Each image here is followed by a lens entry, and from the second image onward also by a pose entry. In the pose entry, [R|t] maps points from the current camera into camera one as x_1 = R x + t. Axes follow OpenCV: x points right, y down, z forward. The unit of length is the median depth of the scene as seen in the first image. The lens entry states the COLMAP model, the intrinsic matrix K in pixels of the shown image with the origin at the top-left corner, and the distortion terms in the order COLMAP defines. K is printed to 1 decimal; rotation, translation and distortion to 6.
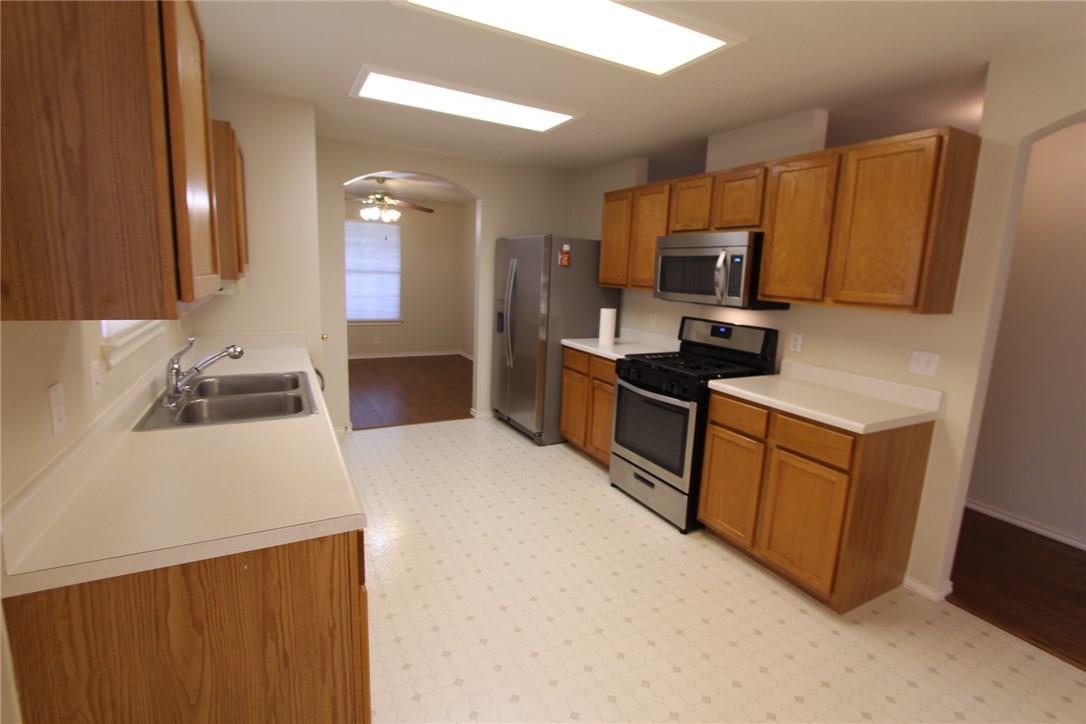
lens RADIAL K [[498.9, 0, 547.3], [0, 498.9, 355.1], [0, 0, 1]] dist [-0.024233, 0.005936]
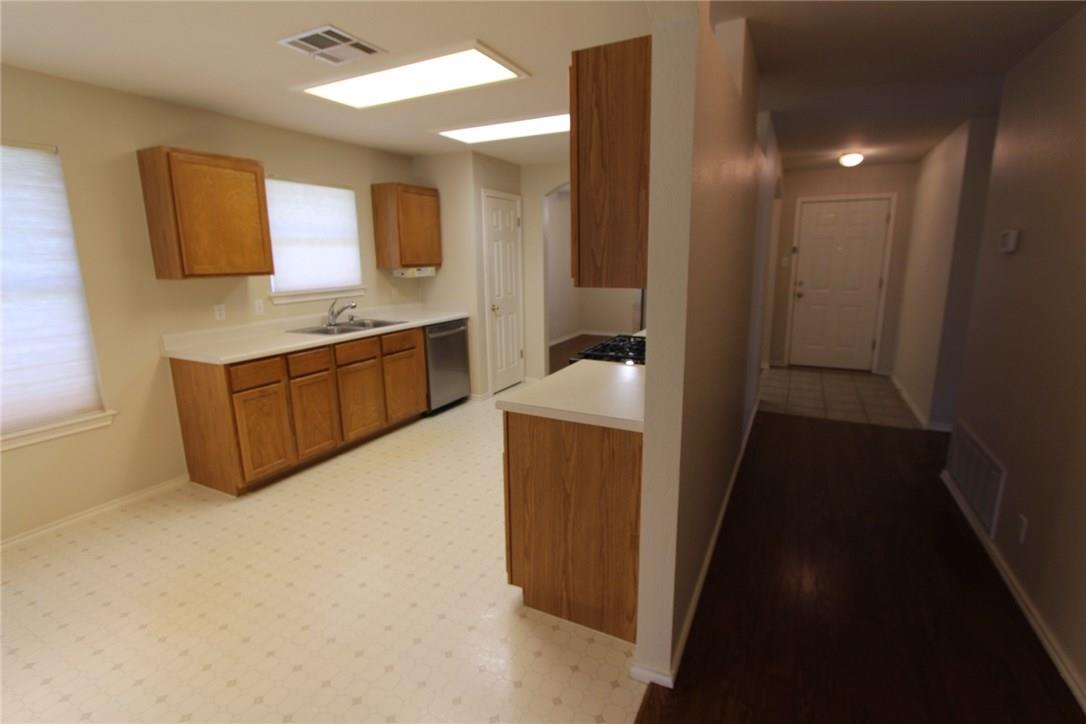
lens RADIAL K [[498.9, 0, 547.3], [0, 498.9, 355.1], [0, 0, 1]] dist [-0.024233, 0.005936]
pose [[0.571346, 0.112435, -0.812971, 0.762800], [-0.101068, 0.992671, 0.066257, -0.010183], [0.814462, 0.044310, 0.578522, 0.262108]]
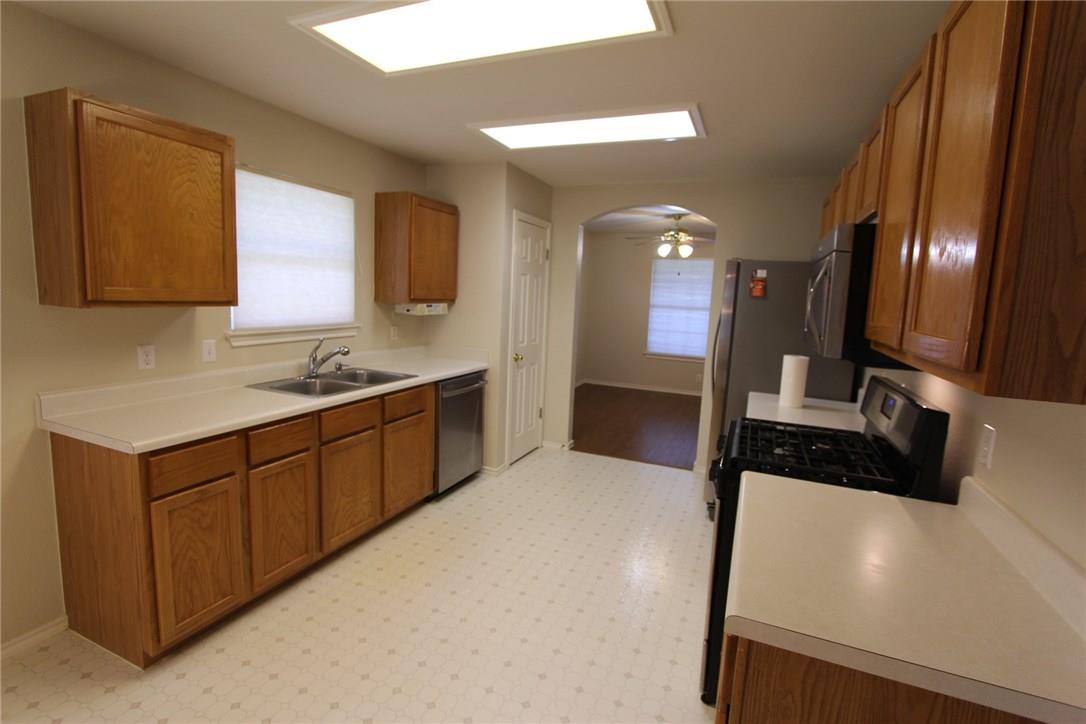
lens RADIAL K [[498.9, 0, 547.3], [0, 498.9, 355.1], [0, 0, 1]] dist [-0.024233, 0.005936]
pose [[0.628412, 0.082573, -0.773486, 0.447459], [-0.147491, 0.988961, -0.014252, -0.032200], [0.763770, 0.123038, 0.633653, 0.285857]]
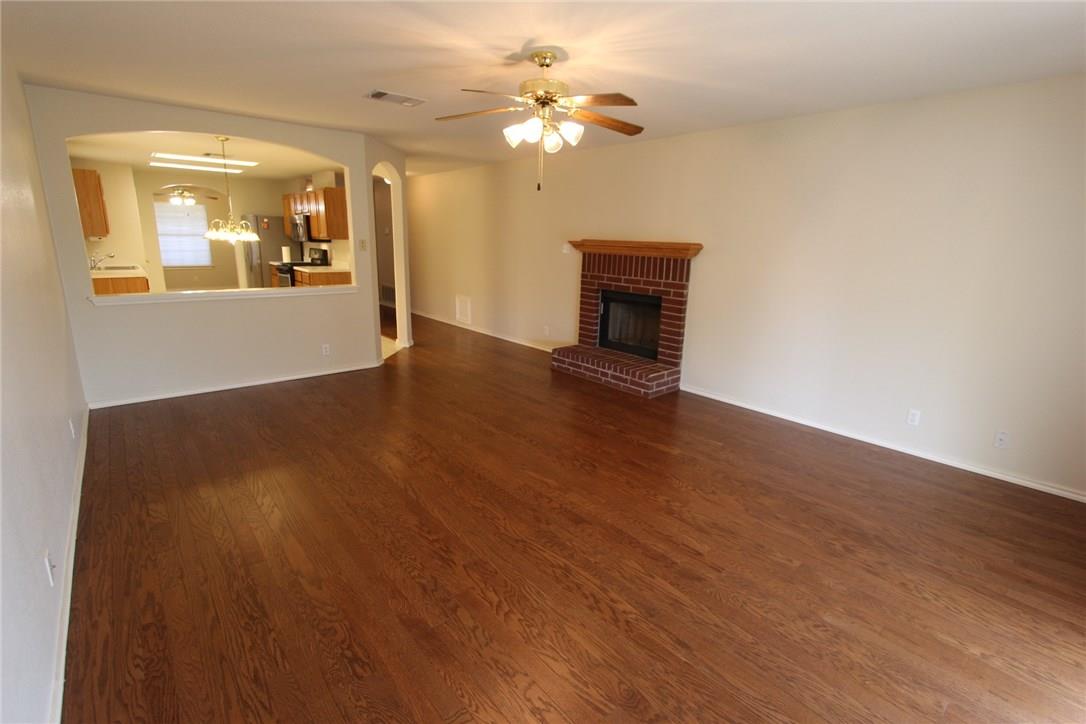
lens RADIAL K [[498.9, 0, 547.3], [0, 498.9, 355.1], [0, 0, 1]] dist [-0.024233, 0.005936]
pose [[0.975817, -0.069285, 0.207319, 0.804825], [0.054595, 0.995630, 0.075765, 0.304248], [-0.211663, -0.062614, 0.975335, -1.552712]]
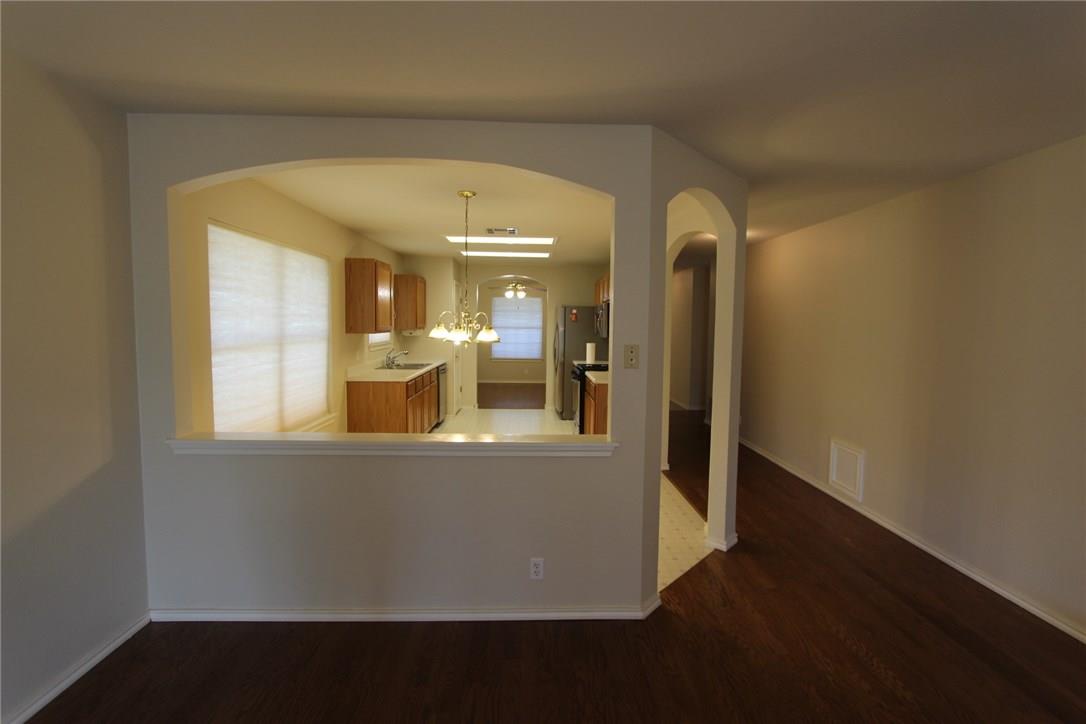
lens RADIAL K [[498.9, 0, 547.3], [0, 498.9, 355.1], [0, 0, 1]] dist [-0.024233, 0.005936]
pose [[0.897096, -0.001689, -0.441832, 0.798375], [-0.048767, 0.993504, -0.102815, 0.149831], [0.439136, 0.113782, 0.891186, -0.716610]]
